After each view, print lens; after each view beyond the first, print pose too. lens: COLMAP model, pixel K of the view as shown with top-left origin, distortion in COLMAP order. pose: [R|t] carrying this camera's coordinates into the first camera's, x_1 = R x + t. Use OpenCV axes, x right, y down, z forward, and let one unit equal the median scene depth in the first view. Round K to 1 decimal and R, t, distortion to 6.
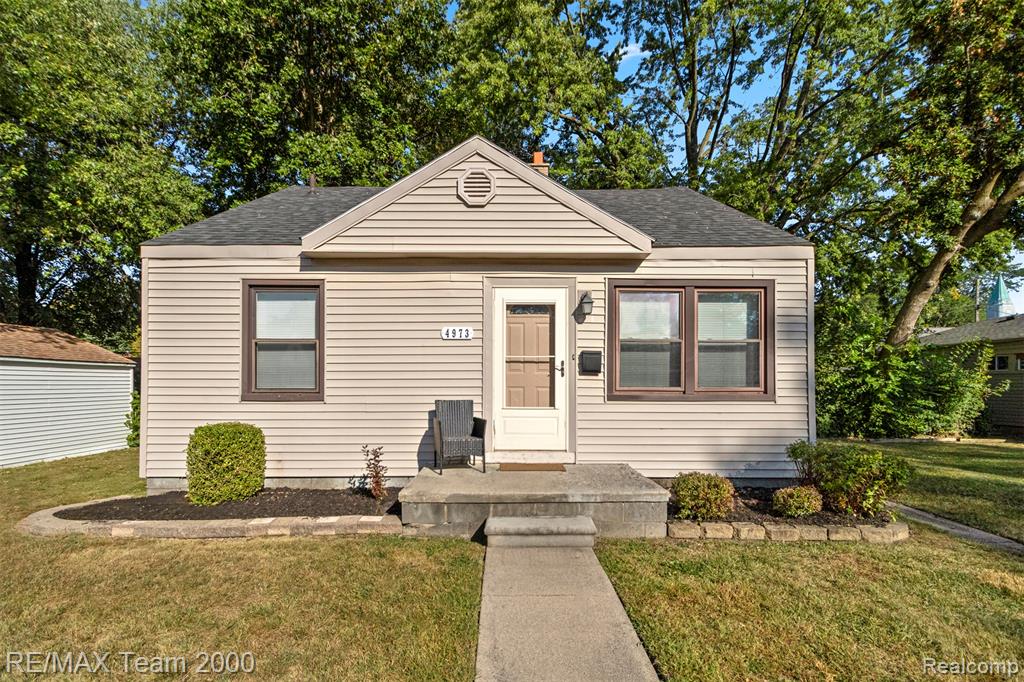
lens RADIAL K [[482.4, 0, 510.4], [0, 482.4, 370.2], [0, 0, 1]] dist [0.000125, -0.000038]
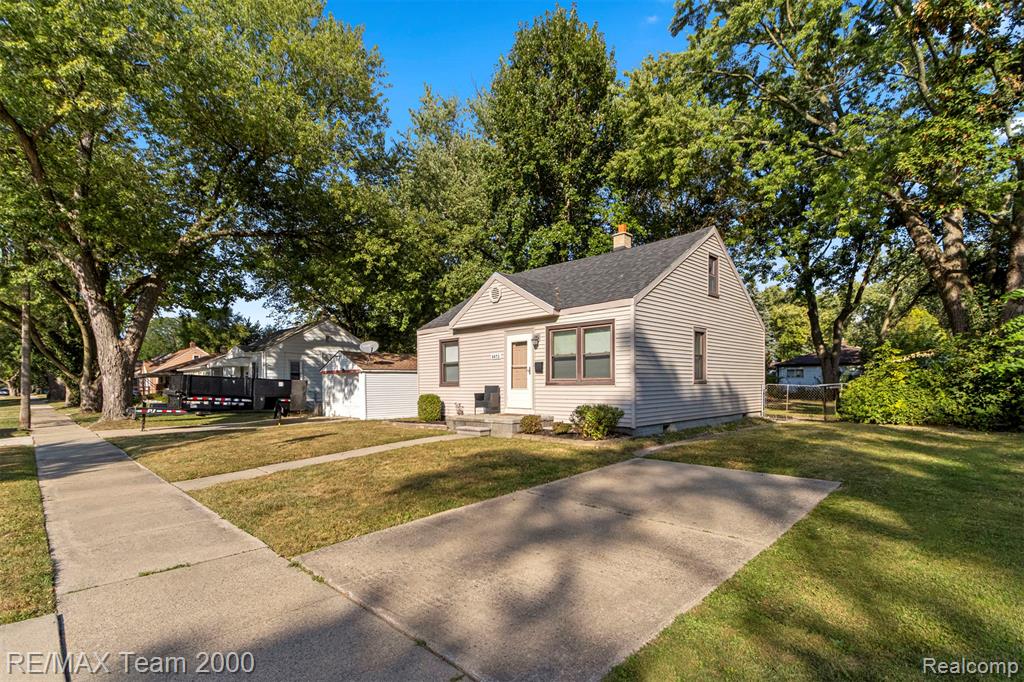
lens RADIAL K [[484.3, 0, 505.4], [0, 484.3, 332.3], [0, 0, 1]] dist [0.000030, -0.000754]
pose [[0.694467, -0.084375, -0.714560, 1.585322], [0.025847, 0.995385, -0.092415, 0.023736], [0.719060, 0.045710, 0.693443, -0.581625]]
